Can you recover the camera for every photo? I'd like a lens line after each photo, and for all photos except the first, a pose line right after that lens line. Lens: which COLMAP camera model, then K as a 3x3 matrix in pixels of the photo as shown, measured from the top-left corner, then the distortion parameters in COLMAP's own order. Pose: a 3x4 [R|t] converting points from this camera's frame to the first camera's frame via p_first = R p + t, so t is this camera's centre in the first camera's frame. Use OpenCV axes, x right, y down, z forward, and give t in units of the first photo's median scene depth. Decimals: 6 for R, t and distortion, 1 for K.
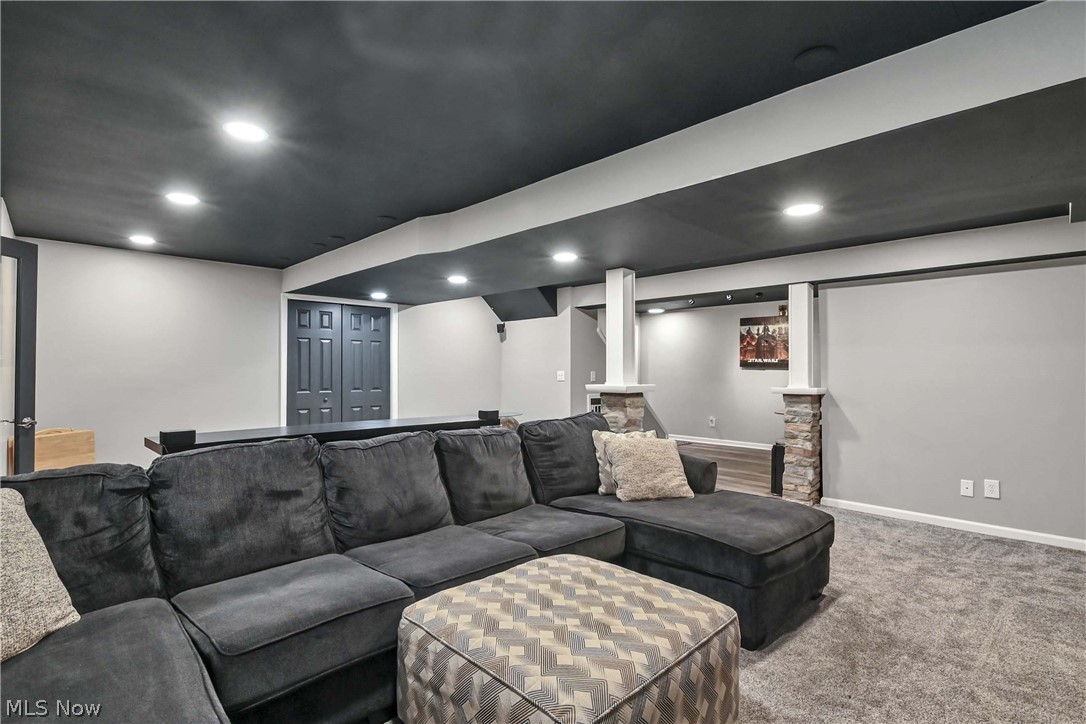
lens RADIAL K [[520.3, 0, 547.7], [0, 520.3, 364.4], [0, 0, 1]] dist [-0.000355, 0.000018]
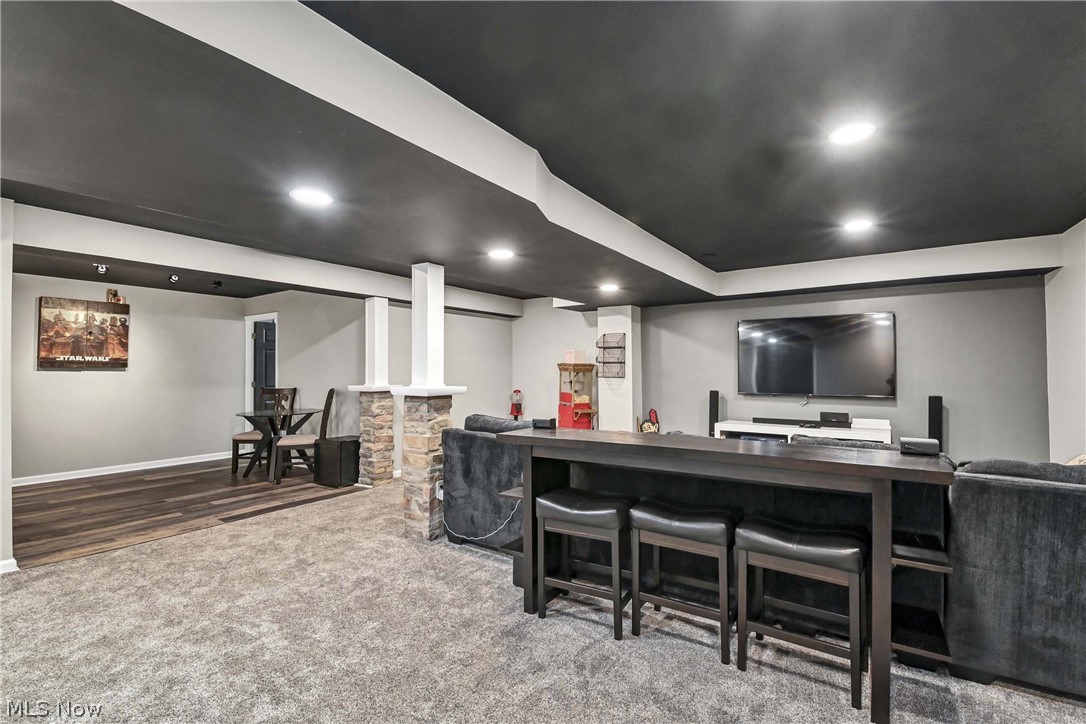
lens RADIAL K [[489.1, 0, 550.9], [0, 489.1, 359.1], [0, 0, 1]] dist [-0.016905, -0.004341]
pose [[-0.171614, 0.012906, 0.985080, -0.512873], [-0.007639, 0.999867, -0.014431, -0.002233], [-0.985135, -0.010001, -0.171492, 0.606205]]
